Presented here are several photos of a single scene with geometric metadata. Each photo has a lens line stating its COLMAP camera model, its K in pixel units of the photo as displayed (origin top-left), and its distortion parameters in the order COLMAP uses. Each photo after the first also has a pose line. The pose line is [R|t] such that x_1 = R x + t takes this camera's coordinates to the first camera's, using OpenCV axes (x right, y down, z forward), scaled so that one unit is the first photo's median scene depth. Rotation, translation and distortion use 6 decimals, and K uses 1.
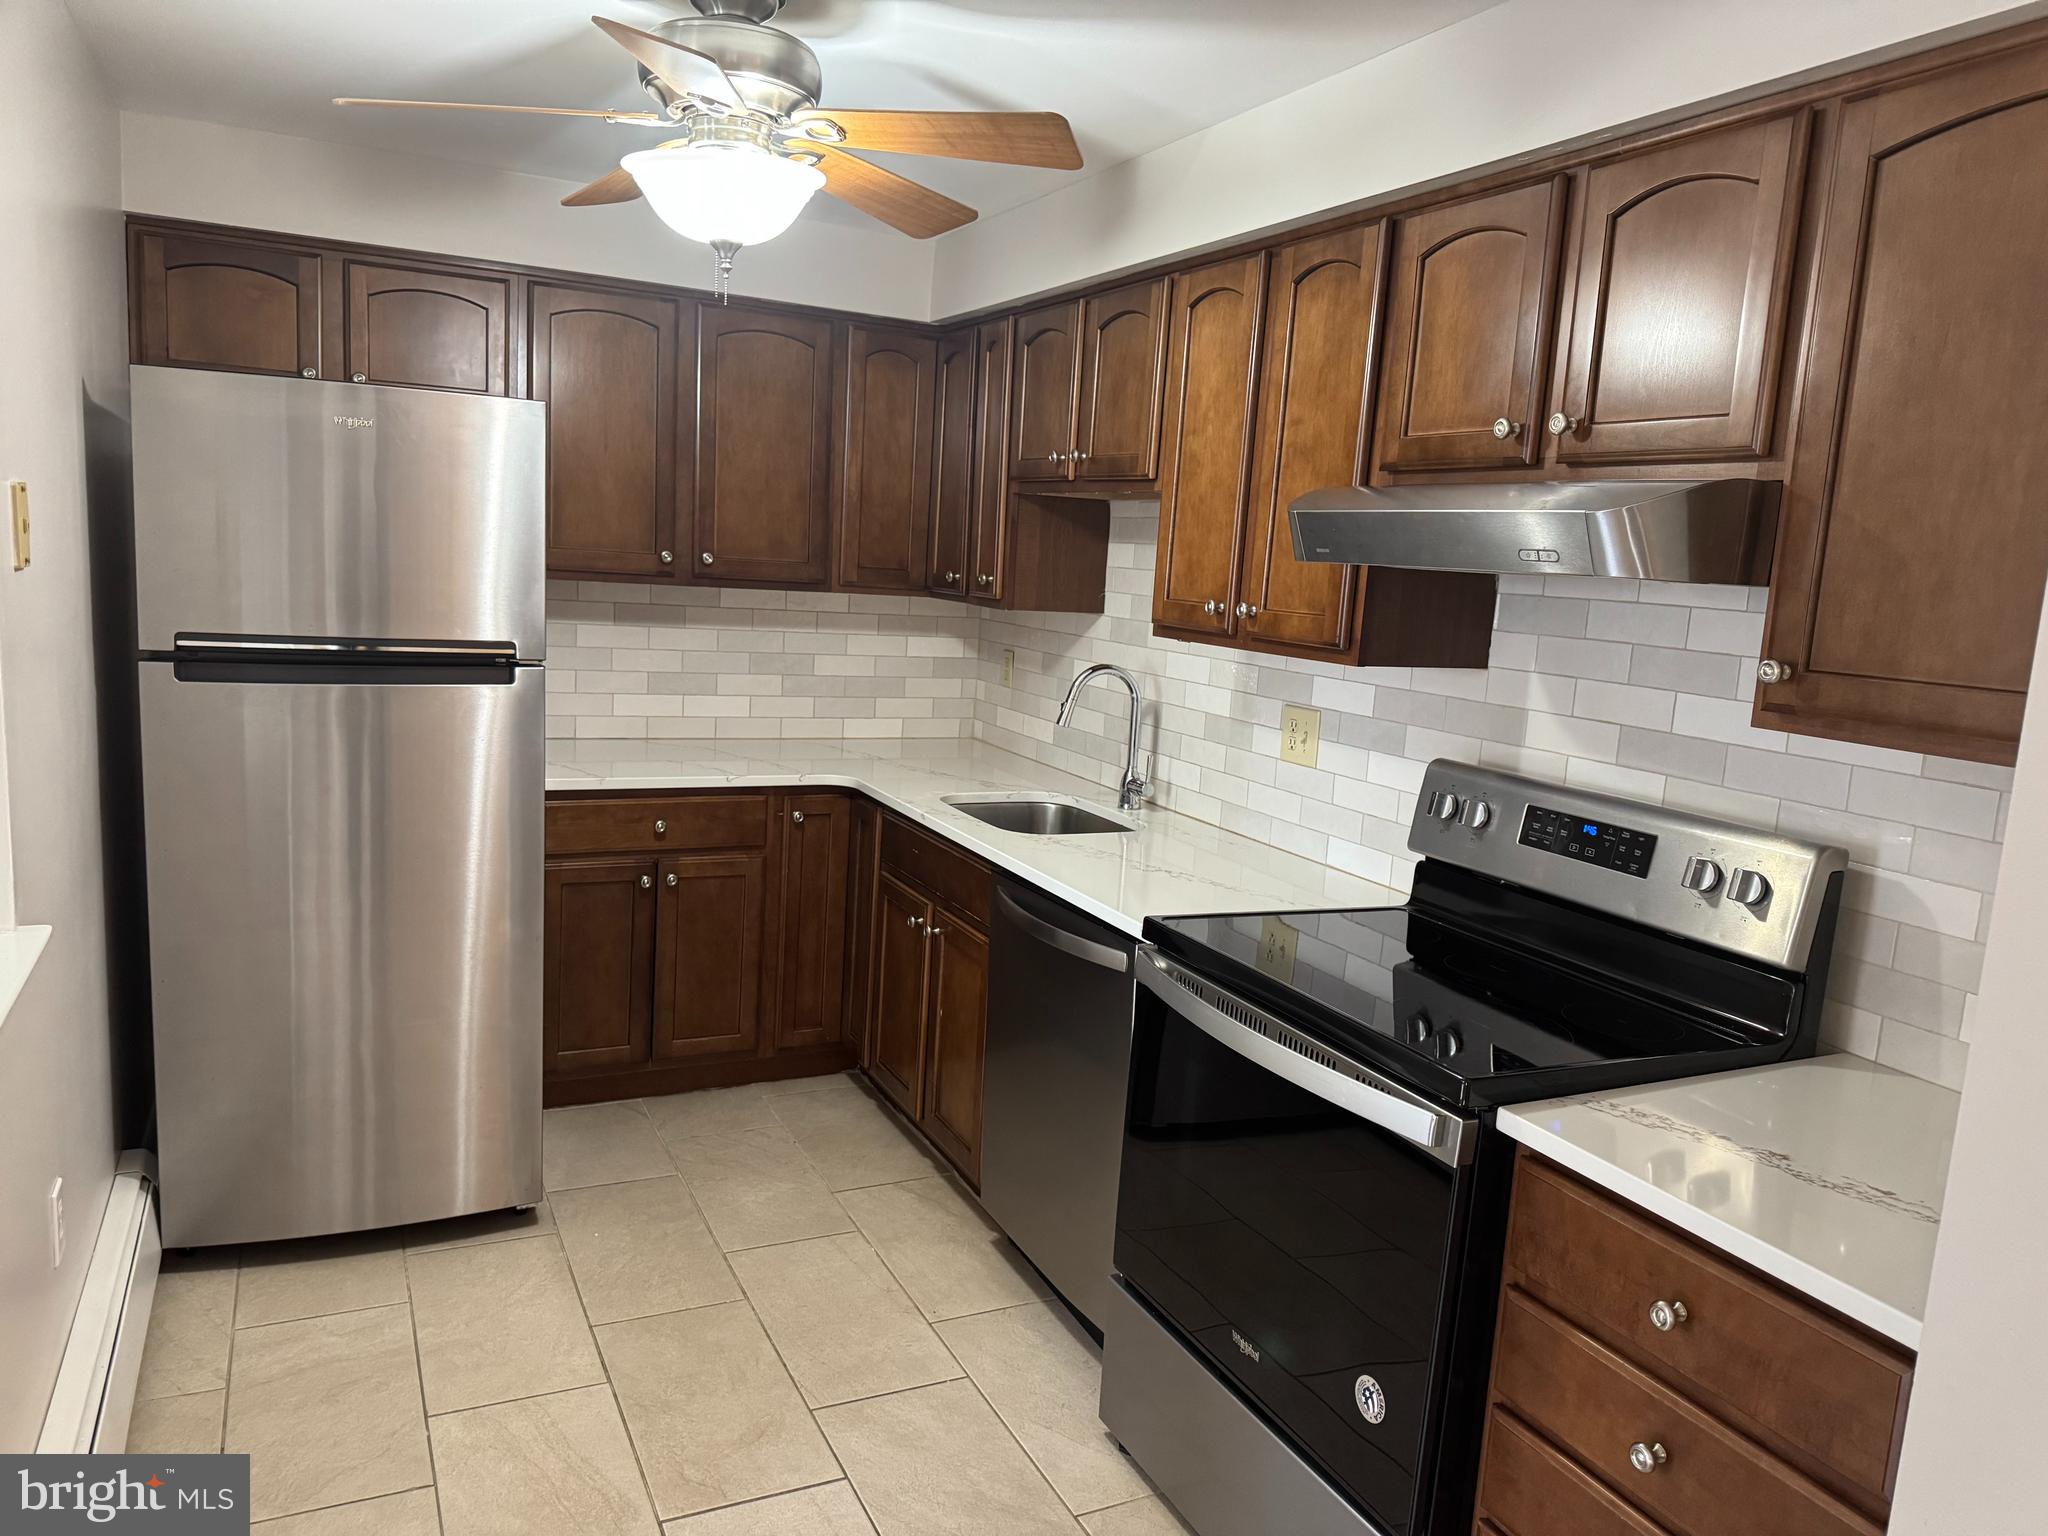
lens RADIAL K [[1459.2, 0, 1008.9], [0, 1459.2, 777.2], [0, 0, 1]] dist [0.186584, -0.335884]
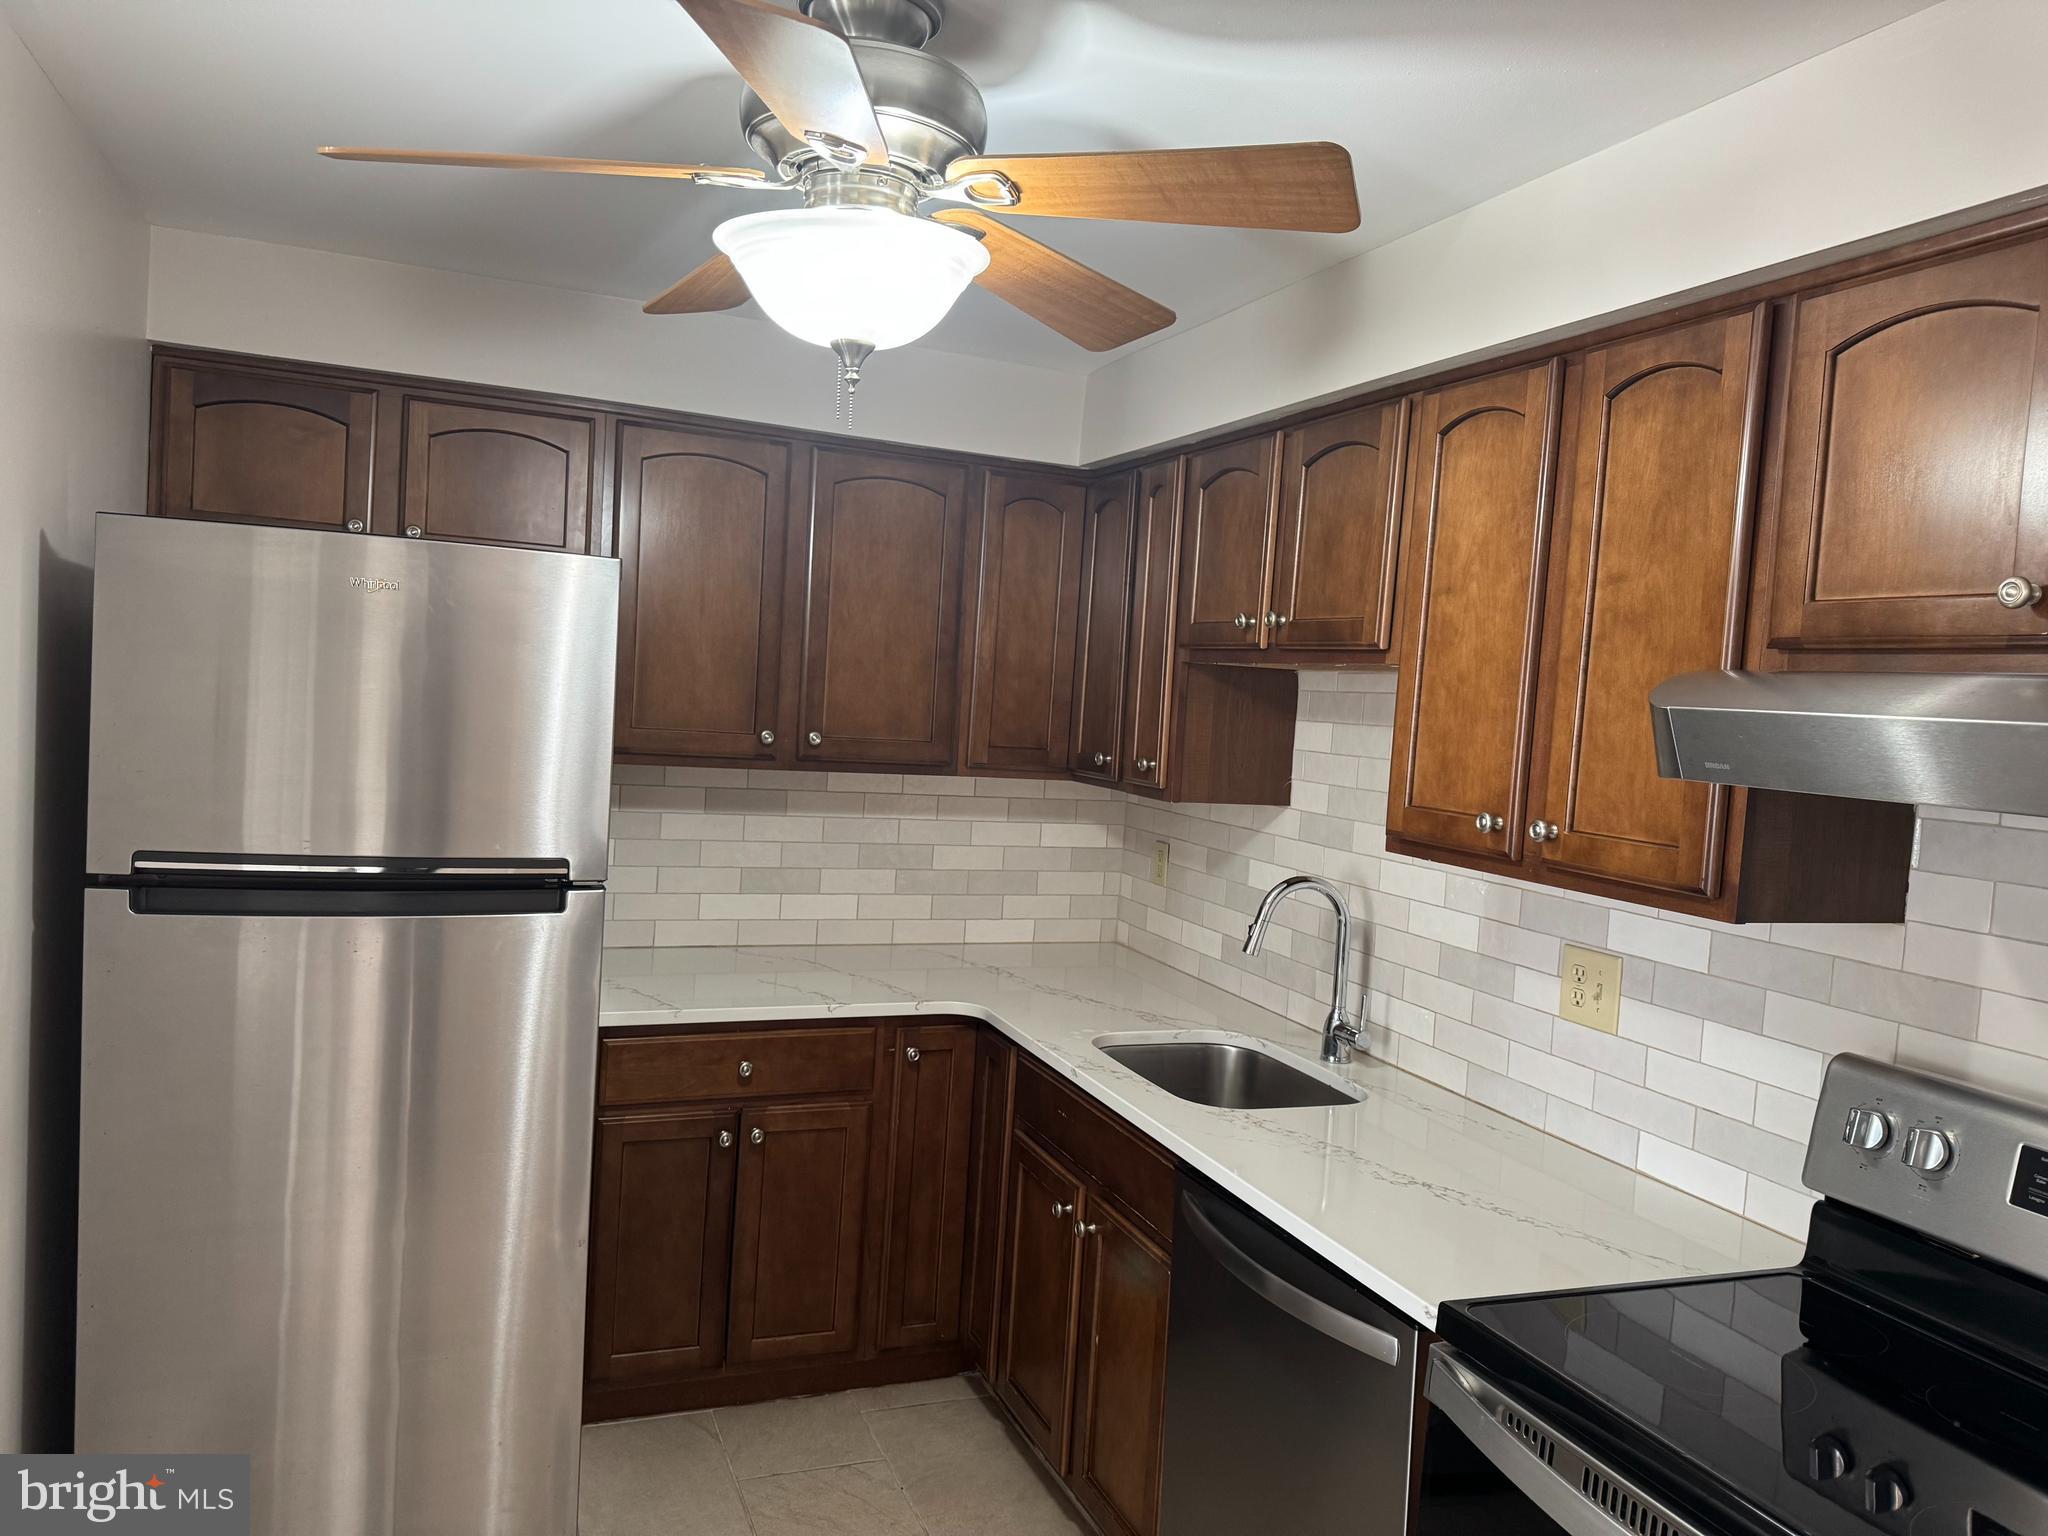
lens RADIAL K [[1459.2, 0, 1008.9], [0, 1459.2, 777.2], [0, 0, 1]] dist [0.186584, -0.335884]
pose [[0.997639, 0.008005, -0.068211, -0.040753], [-0.014809, 0.994893, -0.099839, -0.050072], [0.067064, 0.100614, 0.992663, 0.201139]]
